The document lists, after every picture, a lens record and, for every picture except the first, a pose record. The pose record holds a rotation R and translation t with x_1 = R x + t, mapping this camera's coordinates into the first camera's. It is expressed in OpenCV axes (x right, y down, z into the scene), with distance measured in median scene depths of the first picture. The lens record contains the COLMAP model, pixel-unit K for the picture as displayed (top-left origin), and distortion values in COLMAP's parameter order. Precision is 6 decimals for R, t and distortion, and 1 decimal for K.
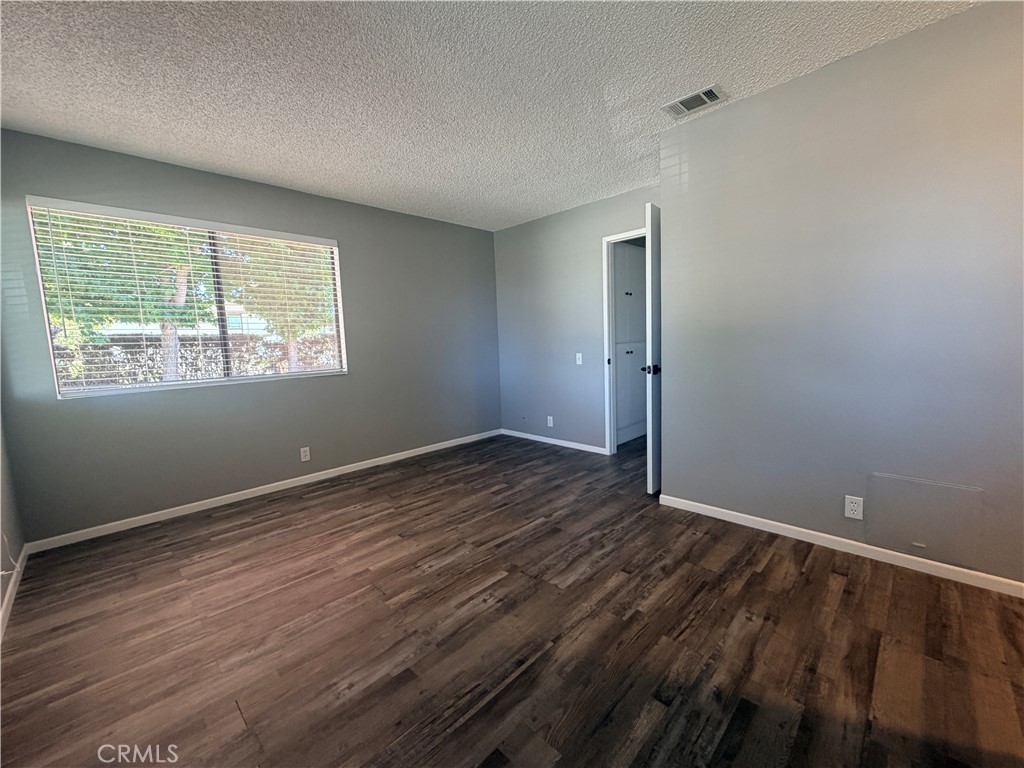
lens RADIAL K [[409.8, 0, 510.4], [0, 409.8, 384.2], [0, 0, 1]] dist [0.001930, 0.000048]
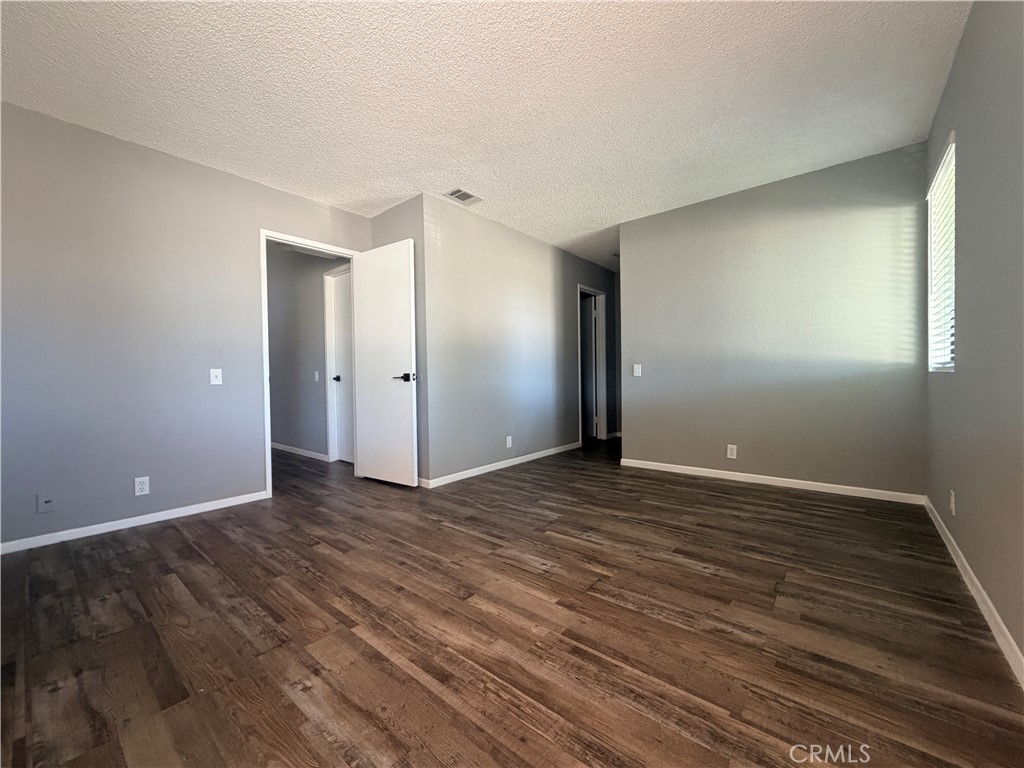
lens RADIAL K [[409.8, 0, 507.5], [0, 409.8, 384.9], [0, 0, 1]] dist [0.001930, 0.000048]
pose [[-0.081113, 0.019268, 0.996519, -0.893165], [0.125257, 0.992084, -0.008987, 0.032674], [-0.988803, 0.124092, -0.082884, 0.885110]]
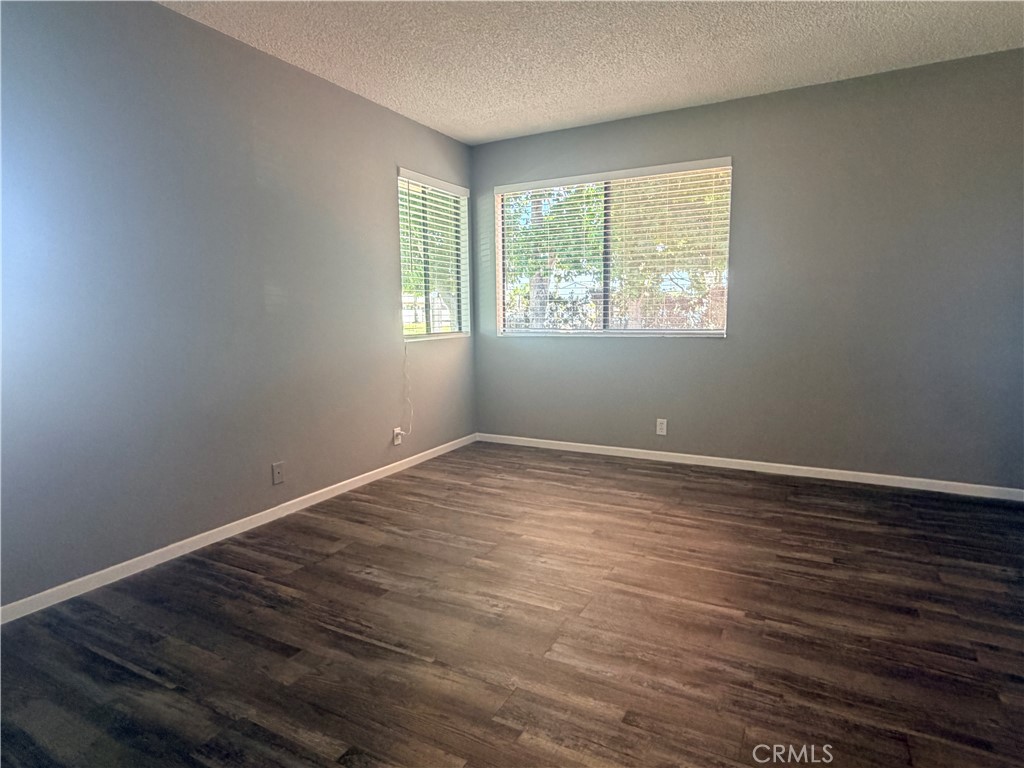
lens RADIAL K [[569.7, 0, 515.5], [0, 569.7, 381.4], [0, 0, 1]] dist [0.006679, -0.001123]
pose [[0.295187, 0.145711, -0.944263, 0.670363], [-0.099445, 0.987620, 0.121314, -0.046189], [0.950250, 0.058092, 0.306022, 0.451166]]
